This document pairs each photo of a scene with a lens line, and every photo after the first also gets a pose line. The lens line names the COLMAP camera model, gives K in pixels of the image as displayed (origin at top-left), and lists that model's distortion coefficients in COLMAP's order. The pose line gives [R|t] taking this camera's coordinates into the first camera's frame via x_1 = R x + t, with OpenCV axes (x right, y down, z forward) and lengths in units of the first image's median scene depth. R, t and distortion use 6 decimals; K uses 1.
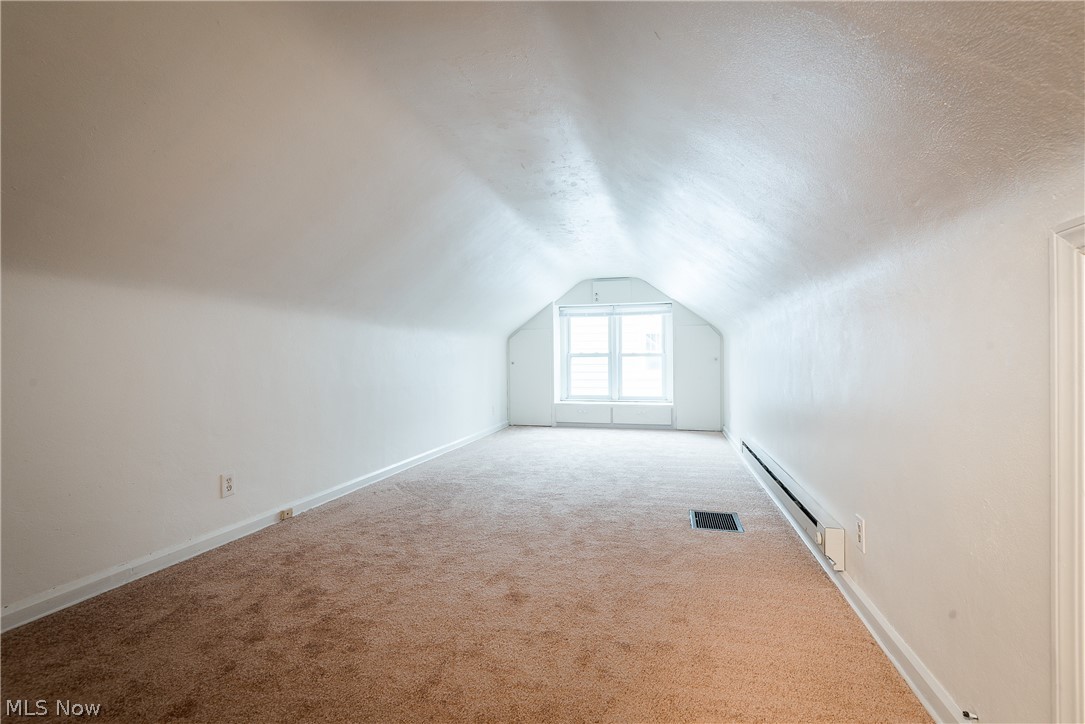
lens RADIAL K [[488.7, 0, 544.6], [0, 488.7, 361.7], [0, 0, 1]] dist [0.002585, 0.000083]
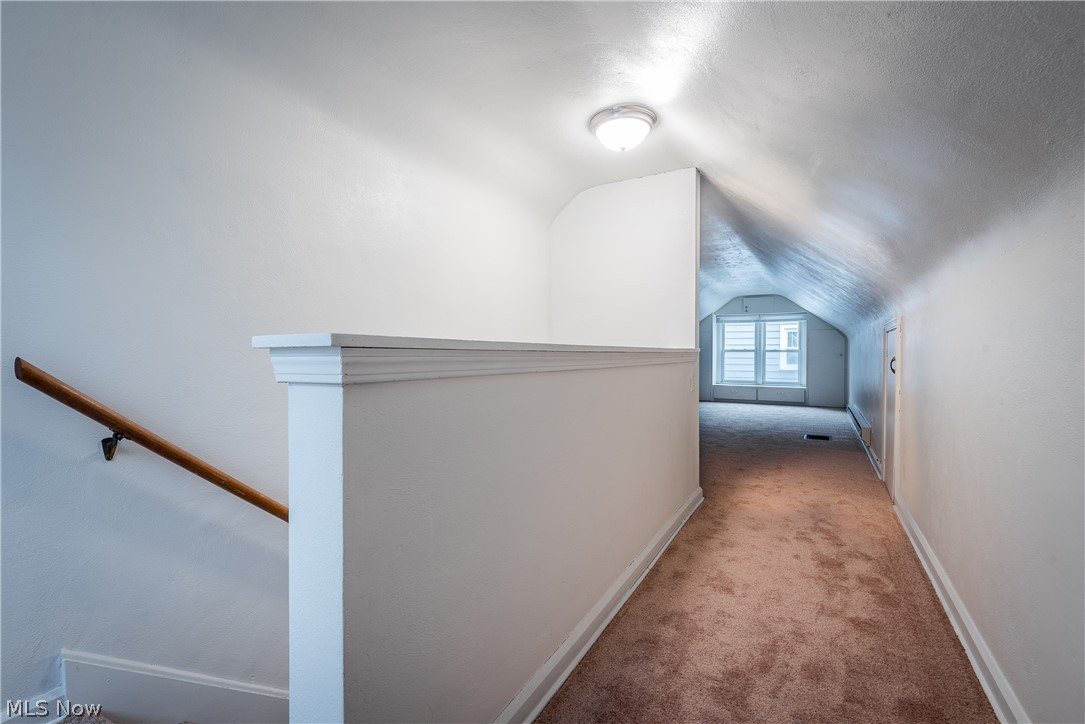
lens RADIAL K [[488.7, 0, 537.2], [0, 488.7, 355.8], [0, 0, 1]] dist [0.002585, 0.000083]
pose [[0.961871, 0.012324, -0.273227, -0.081393], [-0.012518, 0.999921, 0.001033, 0.006187], [0.273218, 0.002427, 0.961949, -0.485107]]
